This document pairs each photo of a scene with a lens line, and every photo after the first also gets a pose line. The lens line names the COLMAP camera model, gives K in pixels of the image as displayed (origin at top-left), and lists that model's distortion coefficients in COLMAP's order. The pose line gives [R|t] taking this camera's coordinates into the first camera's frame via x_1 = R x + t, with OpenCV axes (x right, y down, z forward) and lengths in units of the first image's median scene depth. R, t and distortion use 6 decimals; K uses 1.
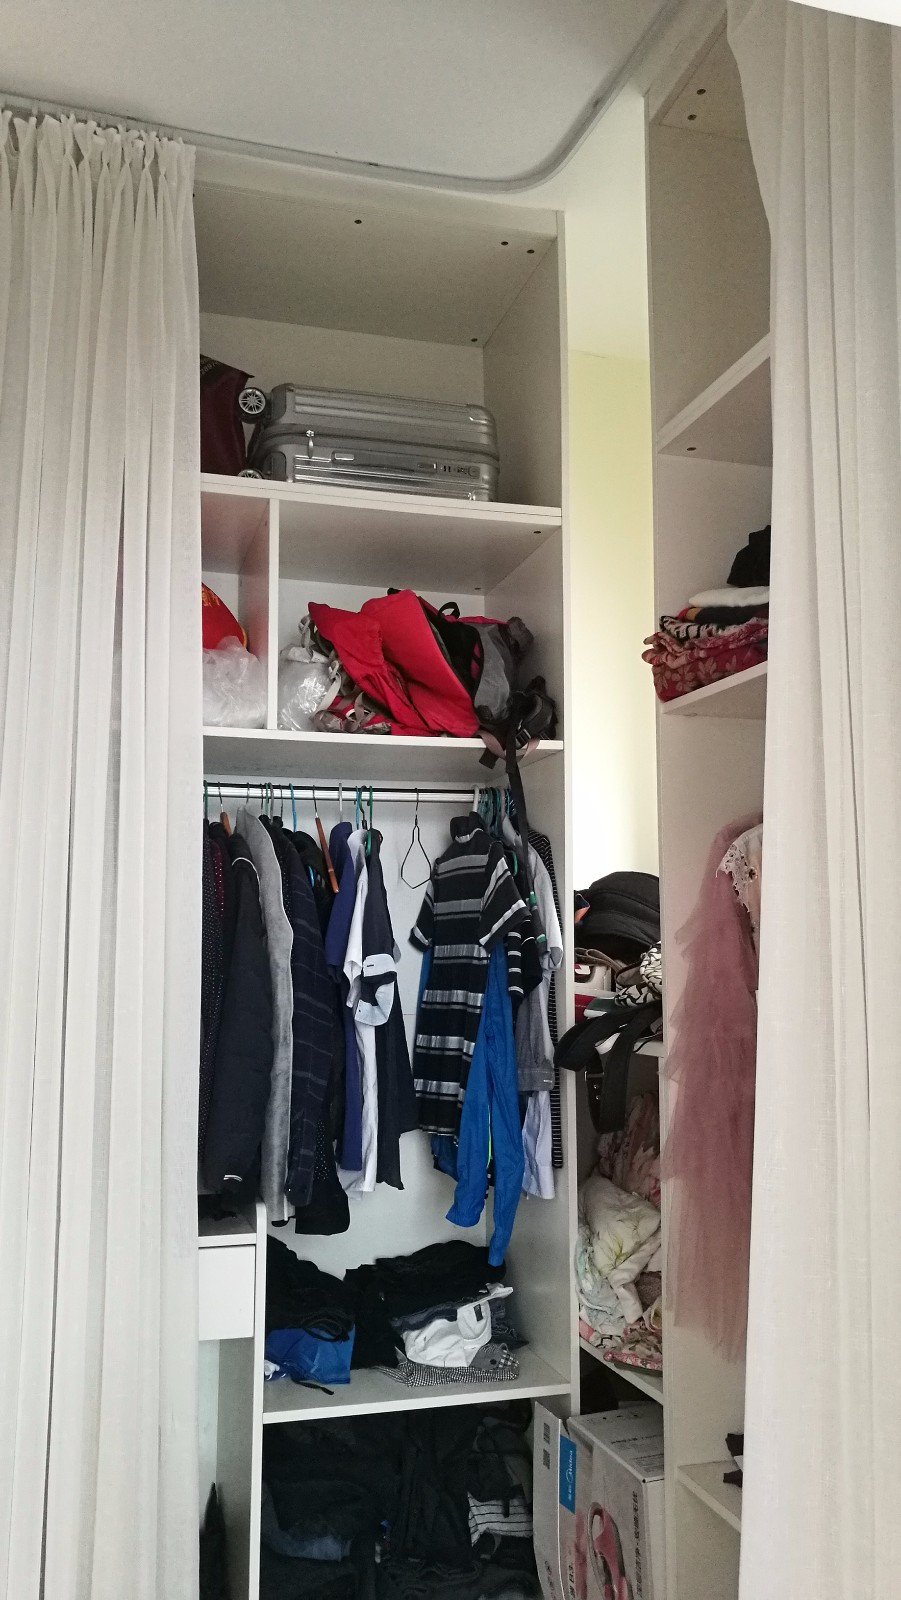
lens RADIAL K [[1266.2, 0, 450.5], [0, 1266.2, 800.0], [0, 0, 1]] dist [0.006552, 0.009739]
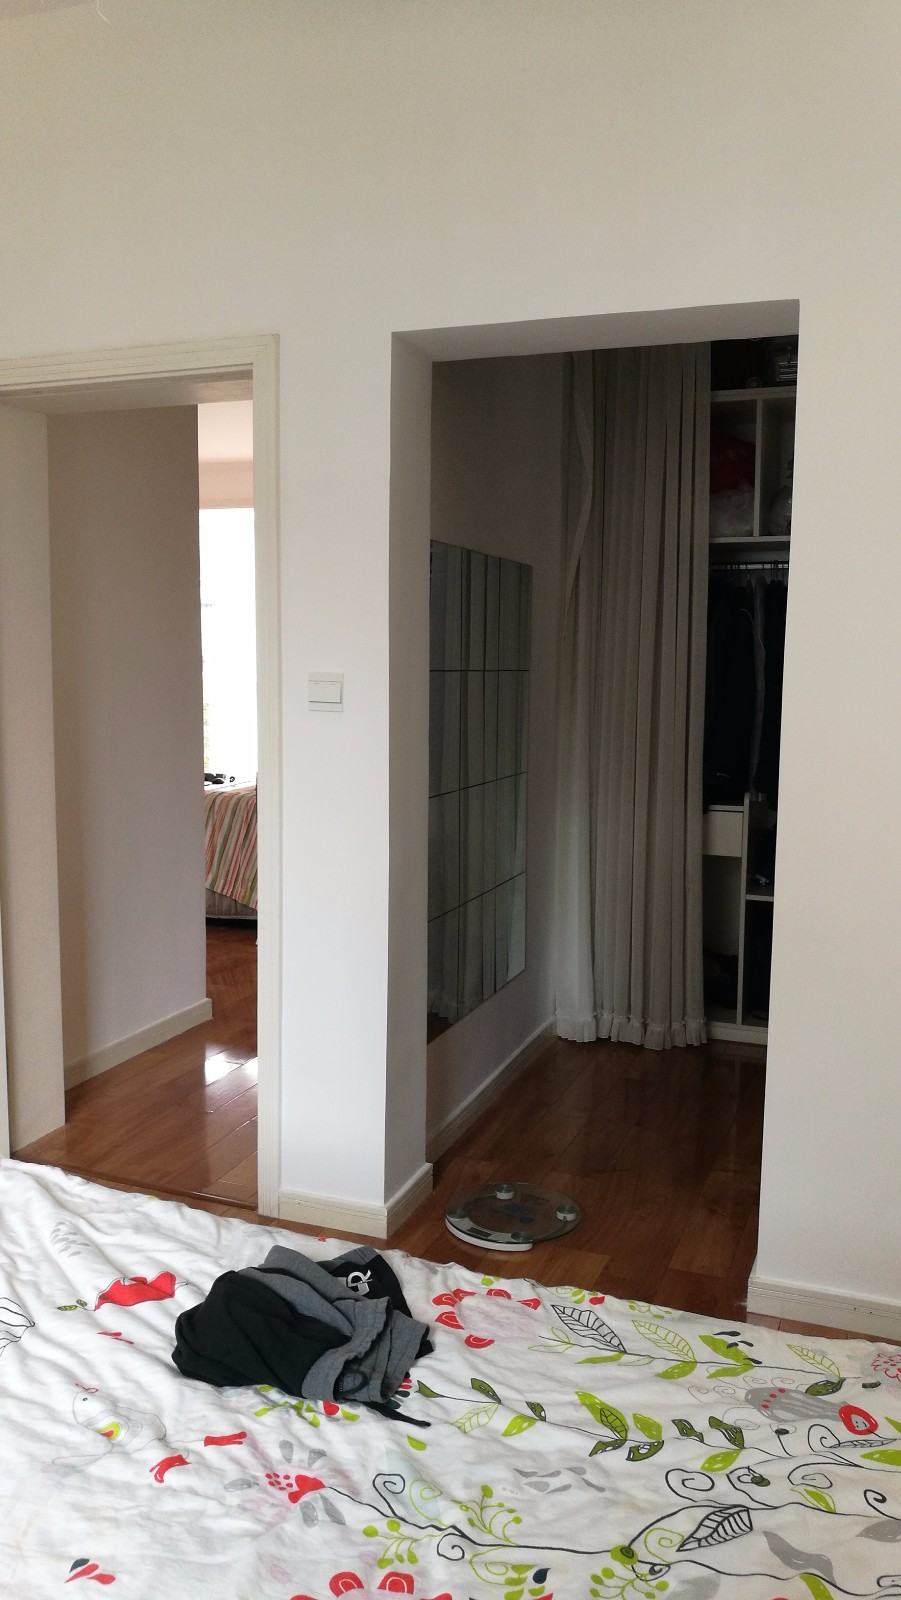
lens RADIAL K [[1266.2, 0, 450.5], [0, 1266.2, 800.0], [0, 0, 1]] dist [0.006552, 0.009739]
pose [[0.896131, 0.027368, -0.442945, 0.269804], [0.058382, 0.982152, 0.178798, -0.036215], [0.439933, -0.186086, 0.878539, -0.800328]]
